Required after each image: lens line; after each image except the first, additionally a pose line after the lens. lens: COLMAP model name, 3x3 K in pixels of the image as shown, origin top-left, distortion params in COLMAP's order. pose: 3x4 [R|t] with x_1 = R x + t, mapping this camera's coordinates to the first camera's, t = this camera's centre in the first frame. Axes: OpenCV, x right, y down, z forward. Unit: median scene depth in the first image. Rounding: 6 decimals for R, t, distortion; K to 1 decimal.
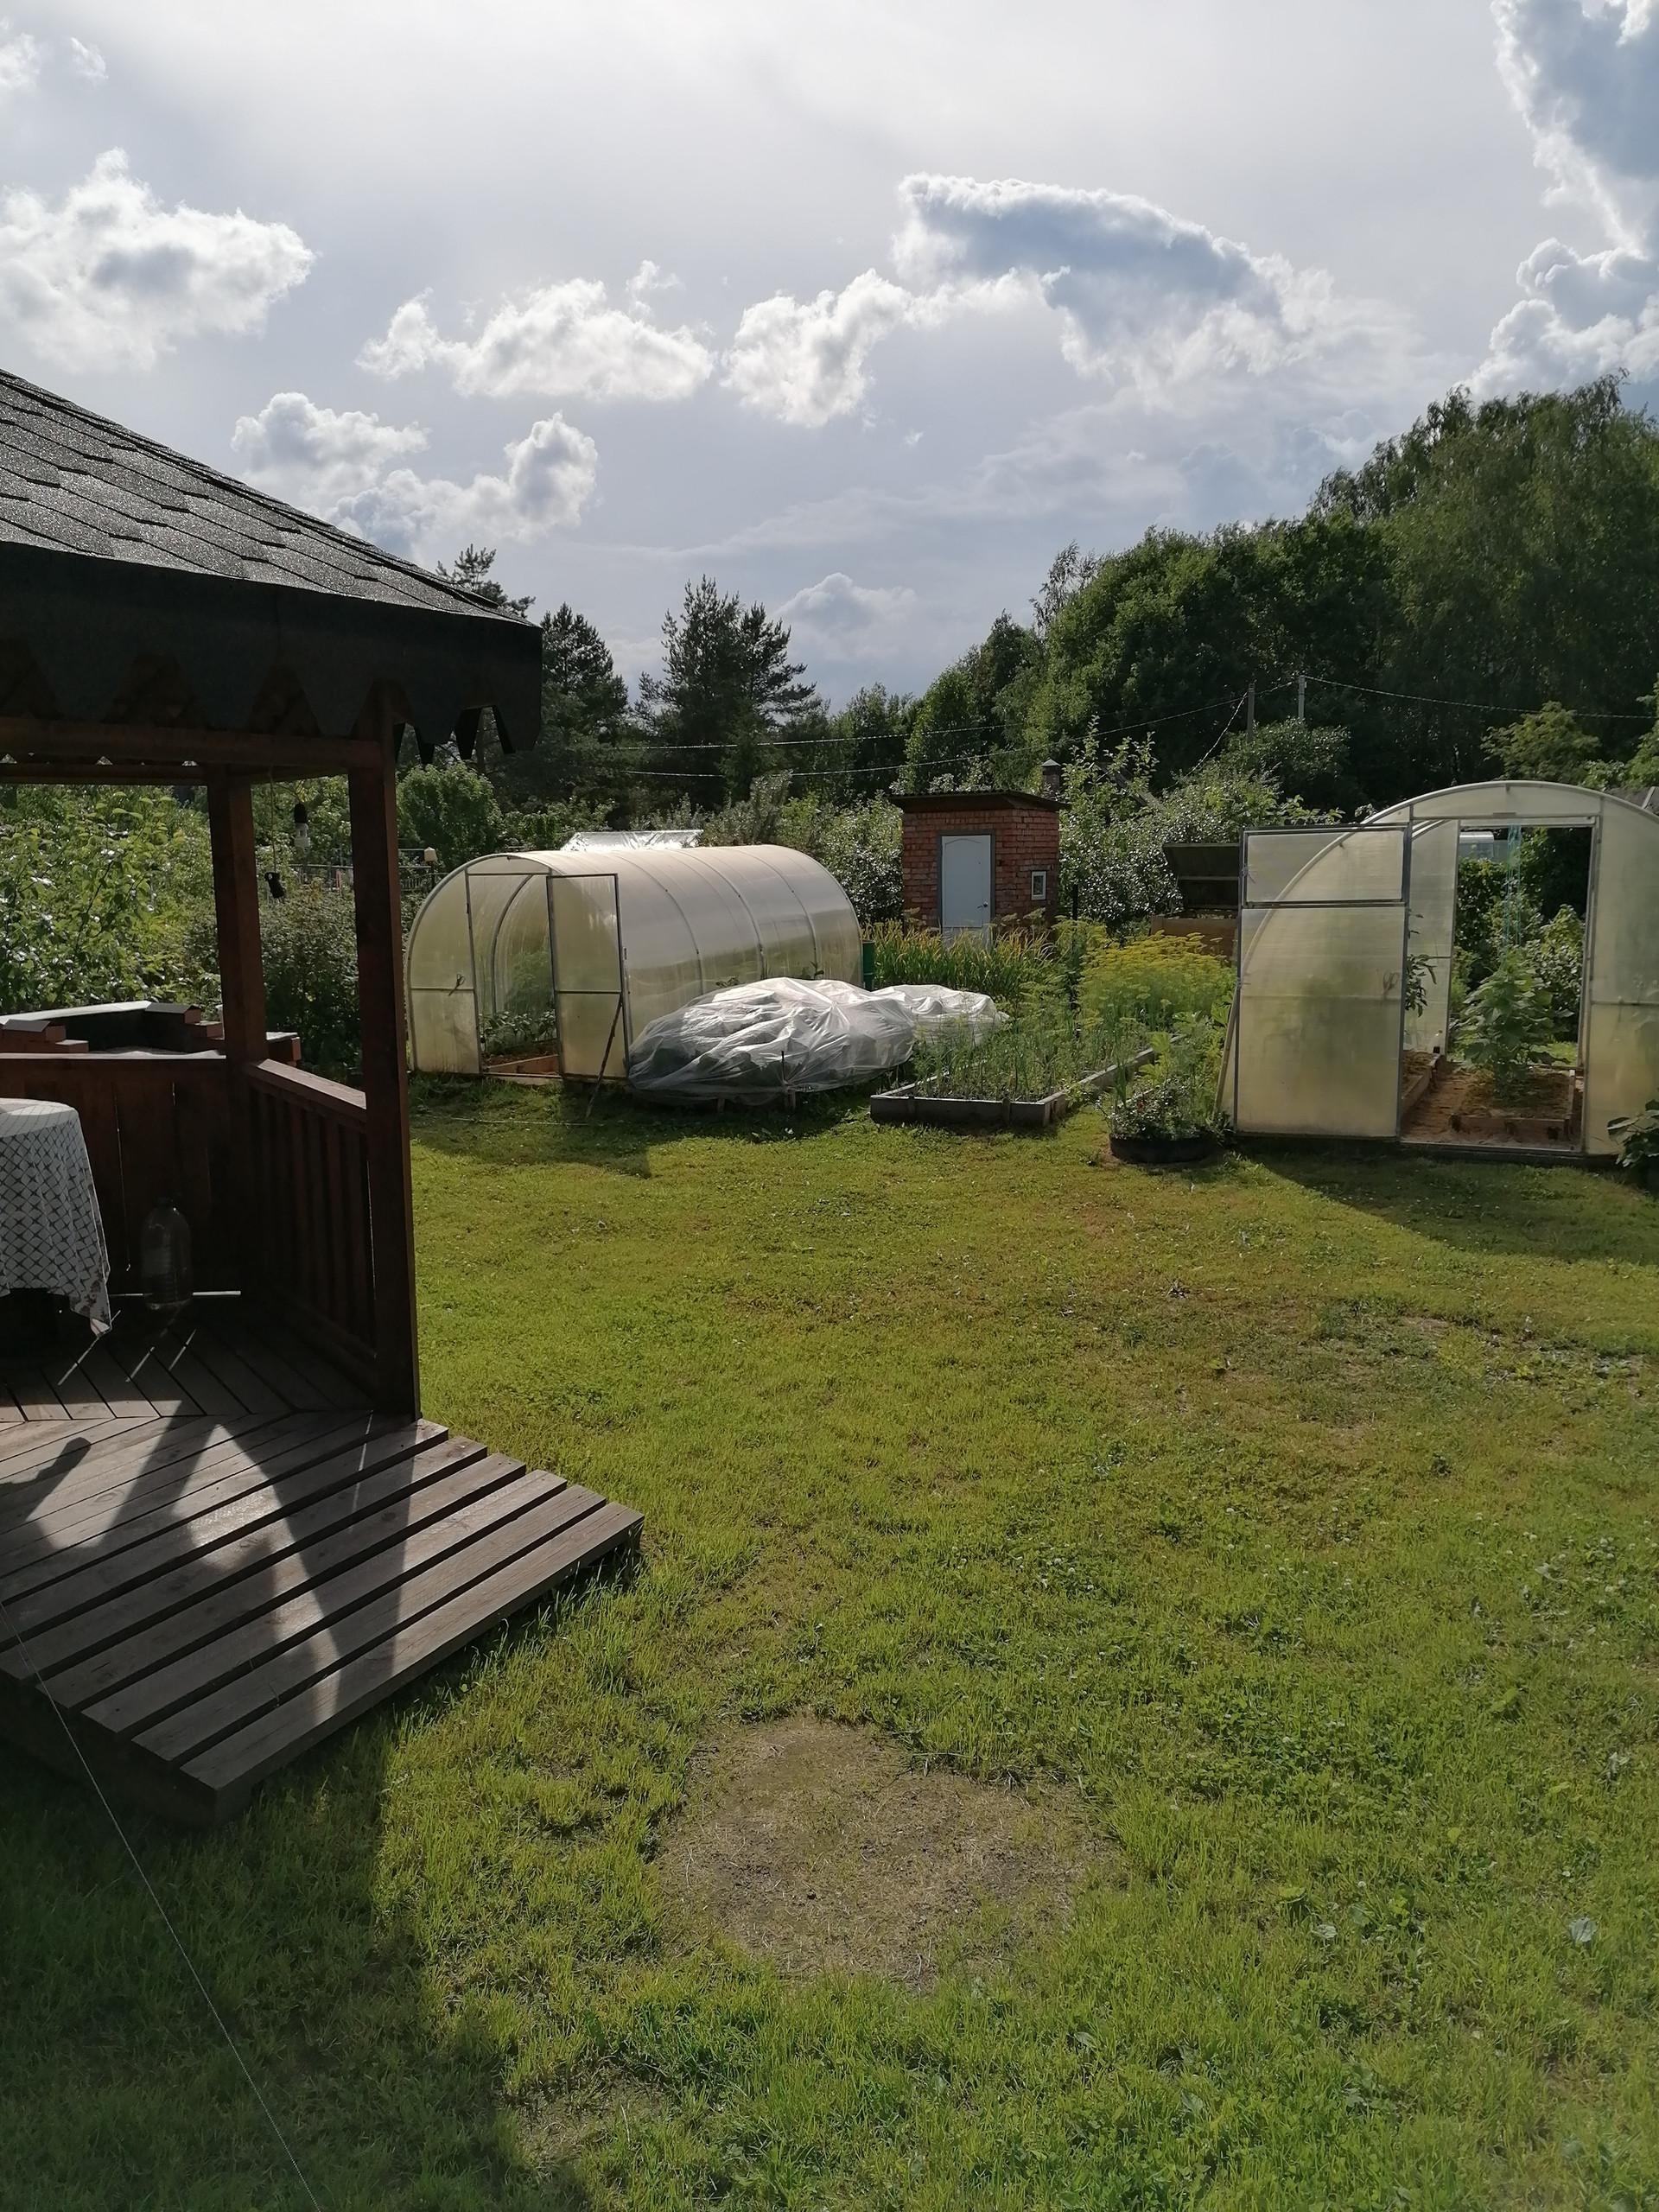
lens RADIAL K [[1636.5, 0, 834.3], [0, 1636.5, 1100.6], [0, 0, 1]] dist [0.096623, -0.121843]
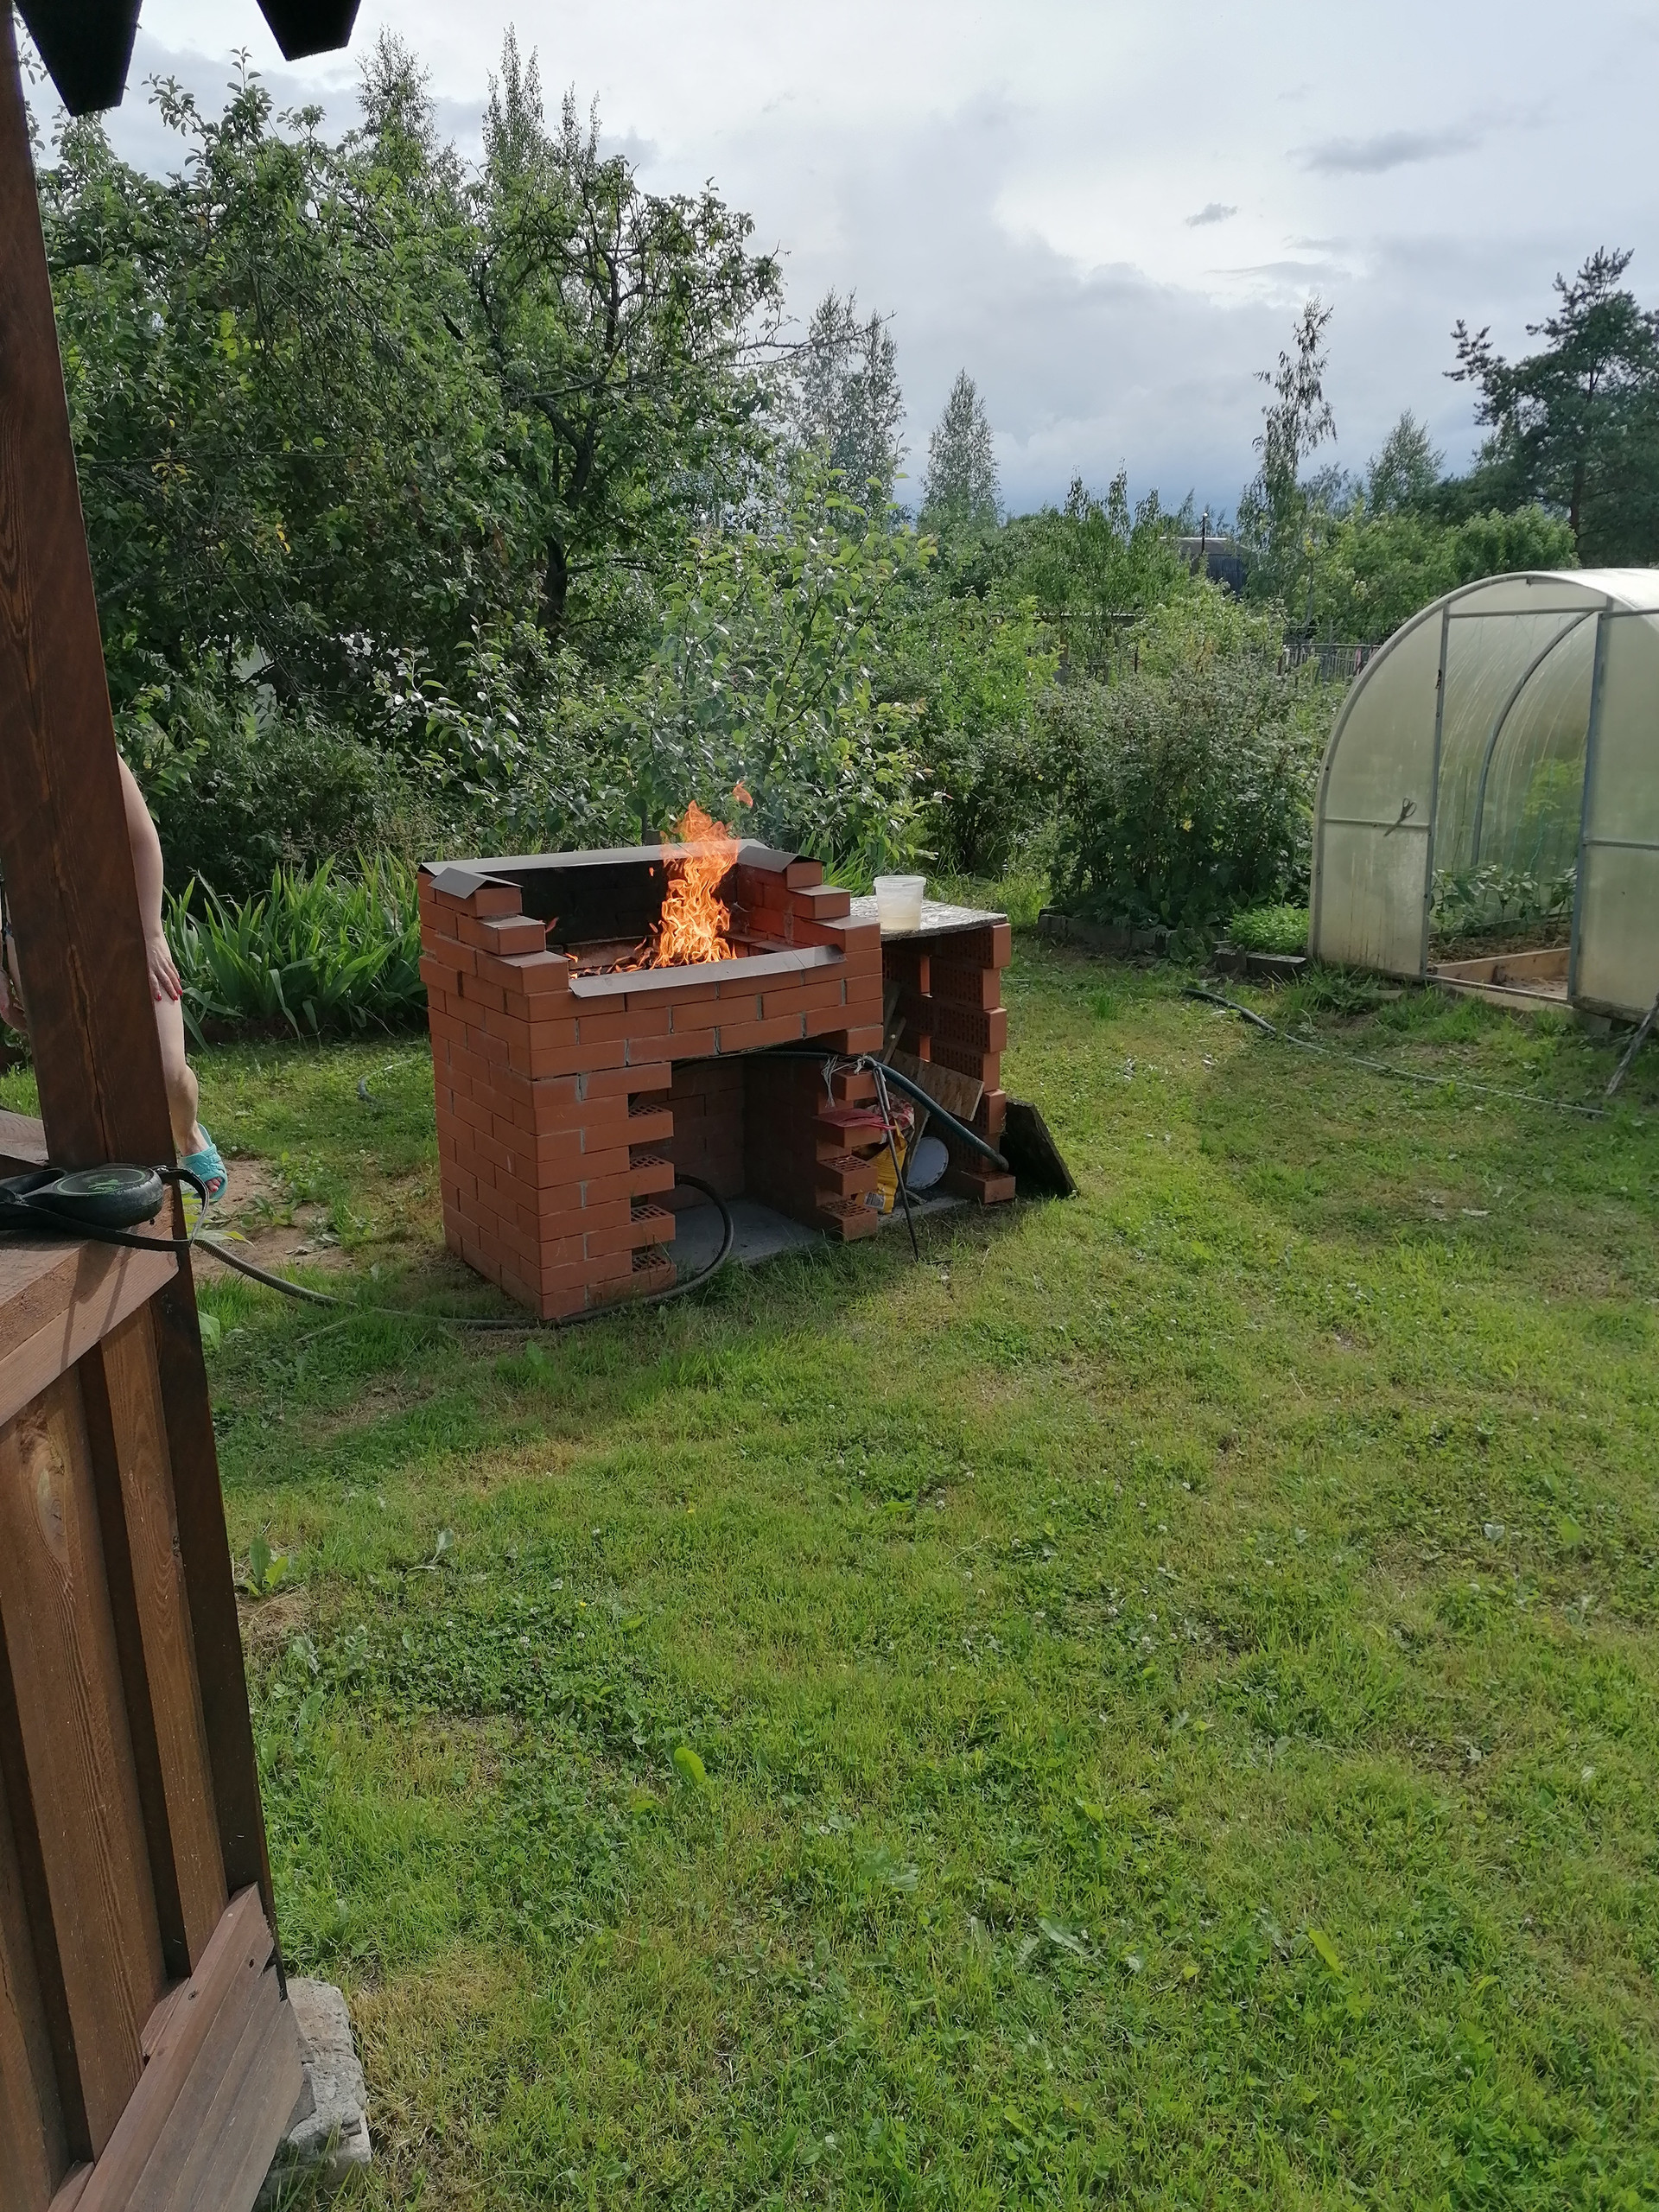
lens RADIAL K [[1636.5, 0, 834.3], [0, 1636.5, 1100.6], [0, 0, 1]] dist [0.096623, -0.121843]
pose [[0.817787, 0.142095, -0.557704, -0.054573], [-0.075866, 0.987201, 0.140279, -0.038165], [0.570499, -0.072408, 0.818100, 0.404486]]
